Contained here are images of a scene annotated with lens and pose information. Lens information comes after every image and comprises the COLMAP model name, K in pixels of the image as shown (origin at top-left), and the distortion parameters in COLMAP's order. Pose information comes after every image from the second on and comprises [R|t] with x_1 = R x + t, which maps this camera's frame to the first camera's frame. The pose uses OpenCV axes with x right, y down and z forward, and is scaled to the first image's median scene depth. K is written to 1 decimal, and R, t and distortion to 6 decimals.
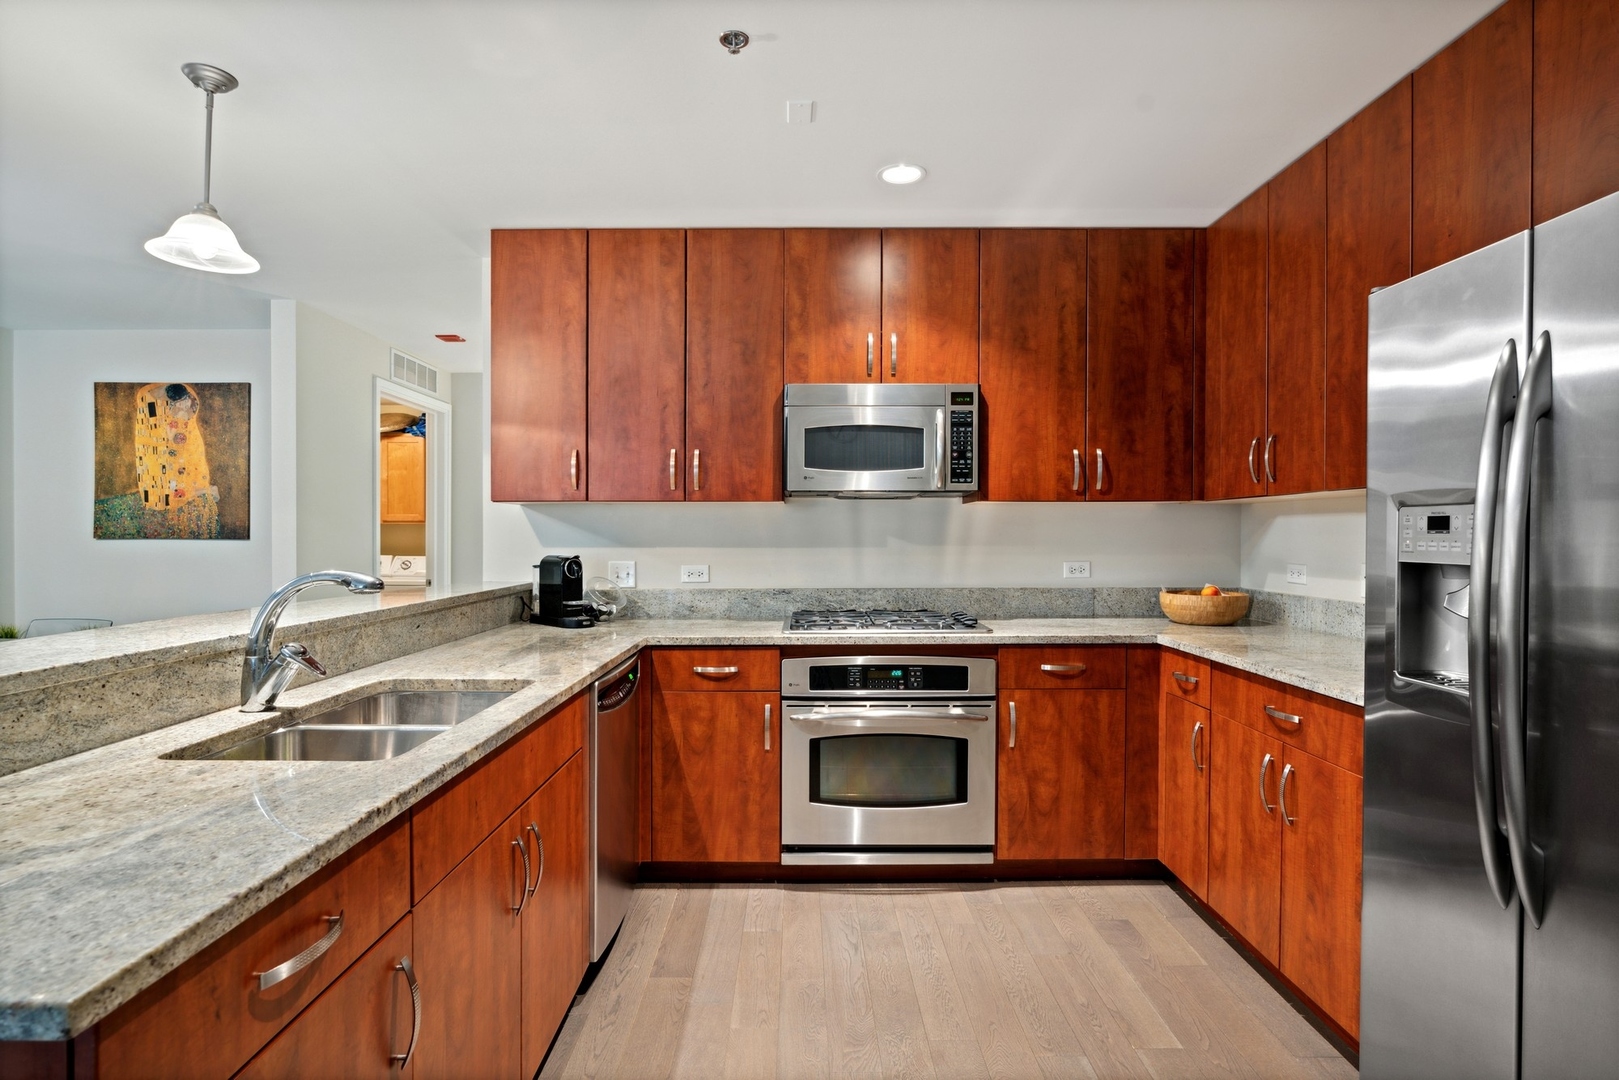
lens RADIAL K [[818.0, 0, 807.8], [0, 818.0, 544.7], [0, 0, 1]] dist [-0.011179, 0.002179]
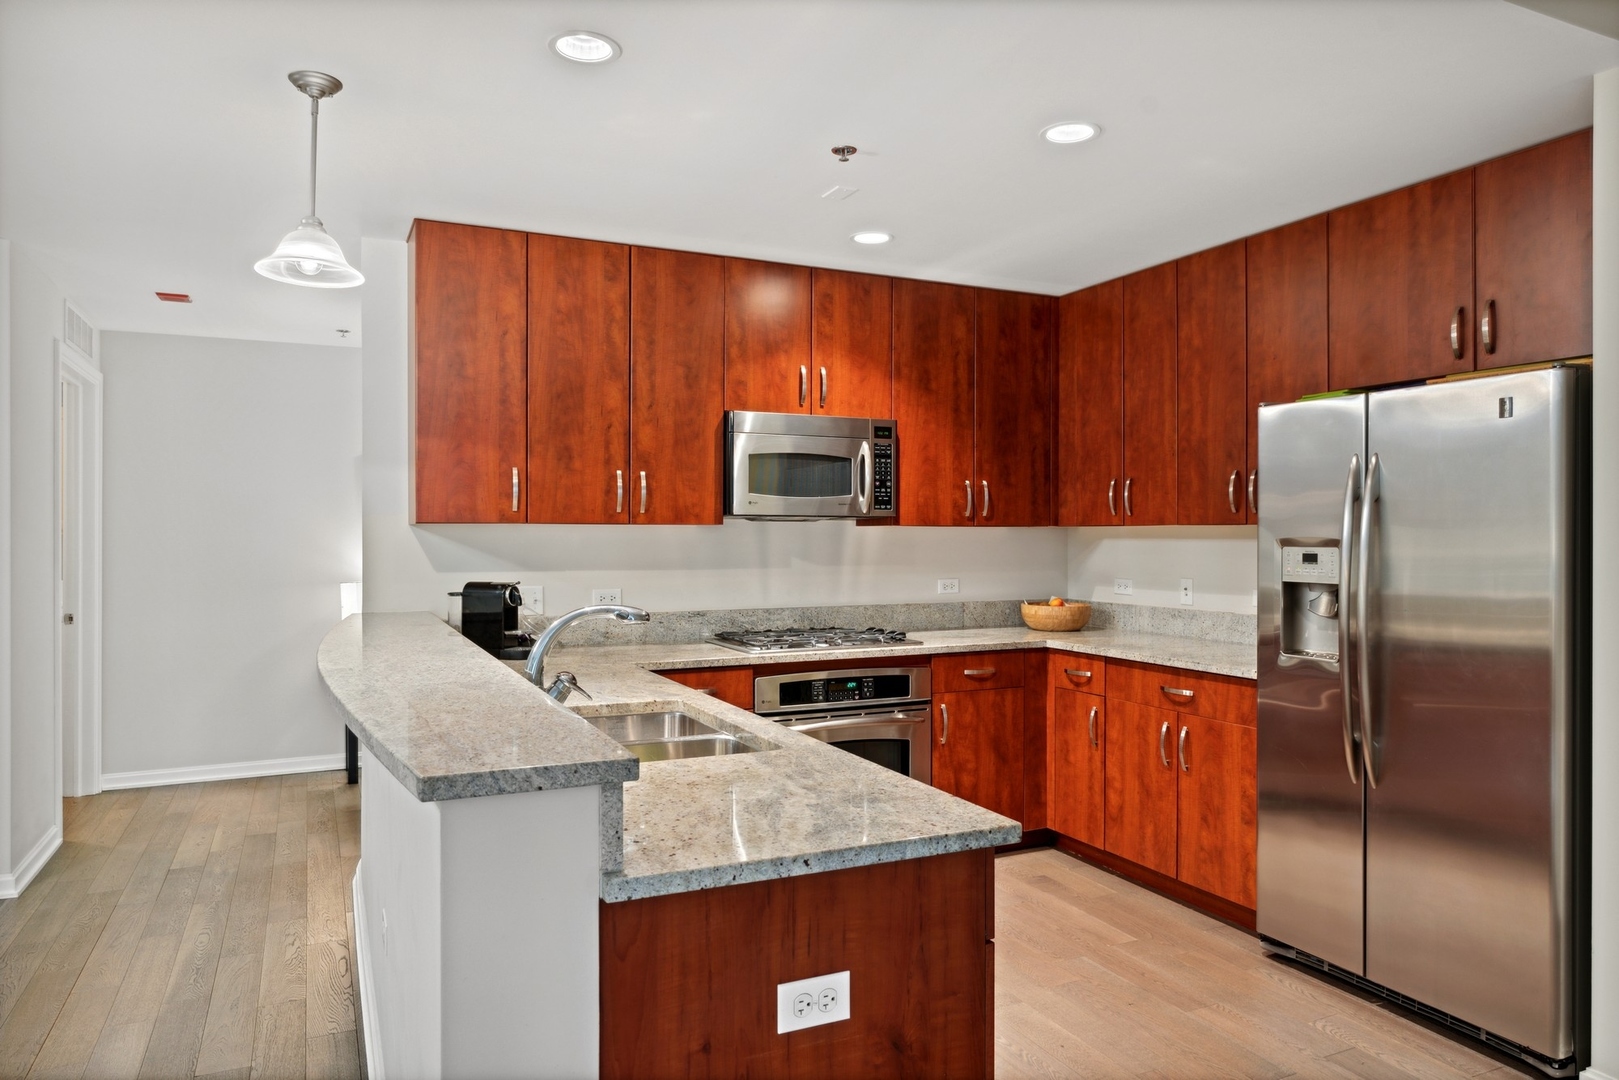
lens RADIAL K [[1060.7, 0, 809.1], [0, 1060.7, 536.1], [0, 0, 1]] dist [0.001753, -0.000083]
pose [[0.901533, 0.001045, 0.432710, -0.555262], [0.003794, 0.999940, -0.010317, -0.027620], [-0.432694, 0.010943, 0.901474, -0.255662]]
